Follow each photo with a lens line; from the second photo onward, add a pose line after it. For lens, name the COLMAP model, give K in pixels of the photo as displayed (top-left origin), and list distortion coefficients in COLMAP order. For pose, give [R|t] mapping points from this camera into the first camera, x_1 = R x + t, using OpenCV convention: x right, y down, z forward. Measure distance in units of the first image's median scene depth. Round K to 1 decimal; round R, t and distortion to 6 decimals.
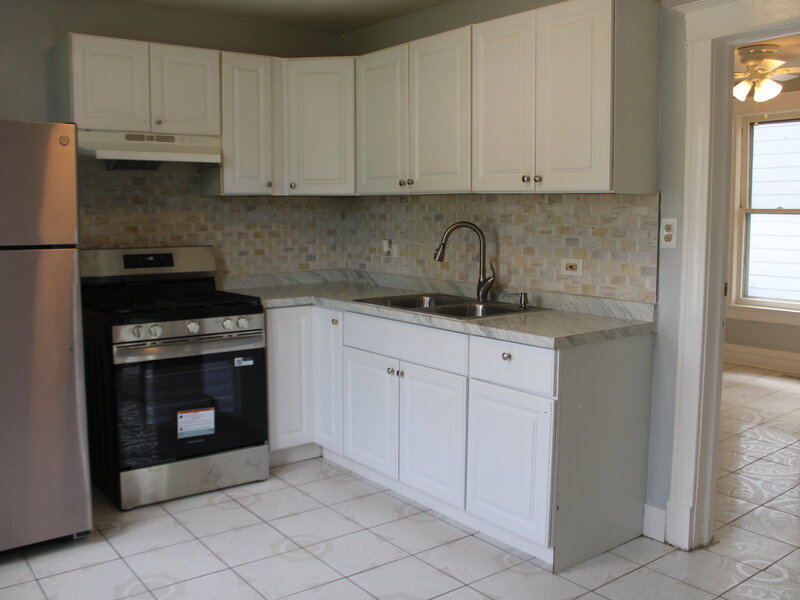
lens RADIAL K [[753.3, 0, 400.0], [0, 753.3, 300.0], [0, 0, 1]] dist [-0.172204, 0.149104]
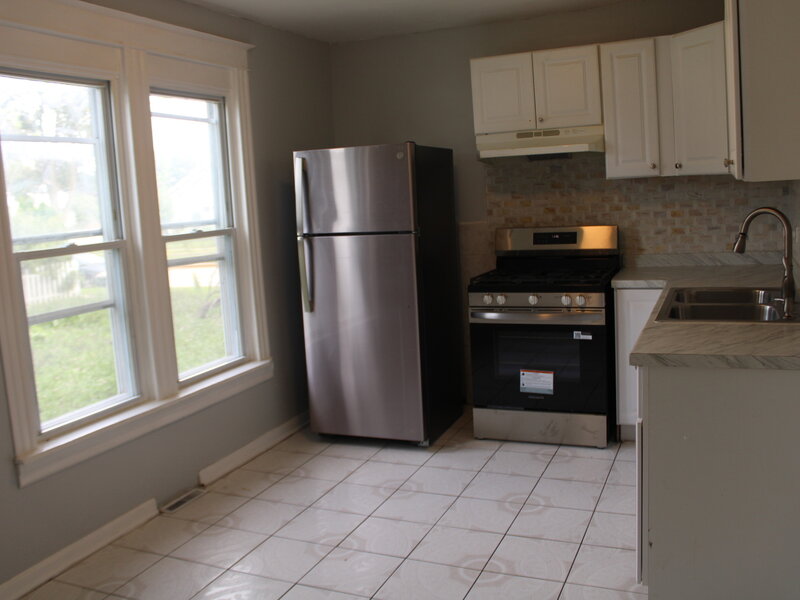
lens RADIAL K [[753.3, 0, 400.0], [0, 753.3, 300.0], [0, 0, 1]] dist [-0.172204, 0.149104]
pose [[0.475855, 0.099891, -0.873833, 0.573009], [-0.037398, 0.994929, 0.093369, -0.057059], [0.878728, -0.011750, 0.477178, 0.229729]]
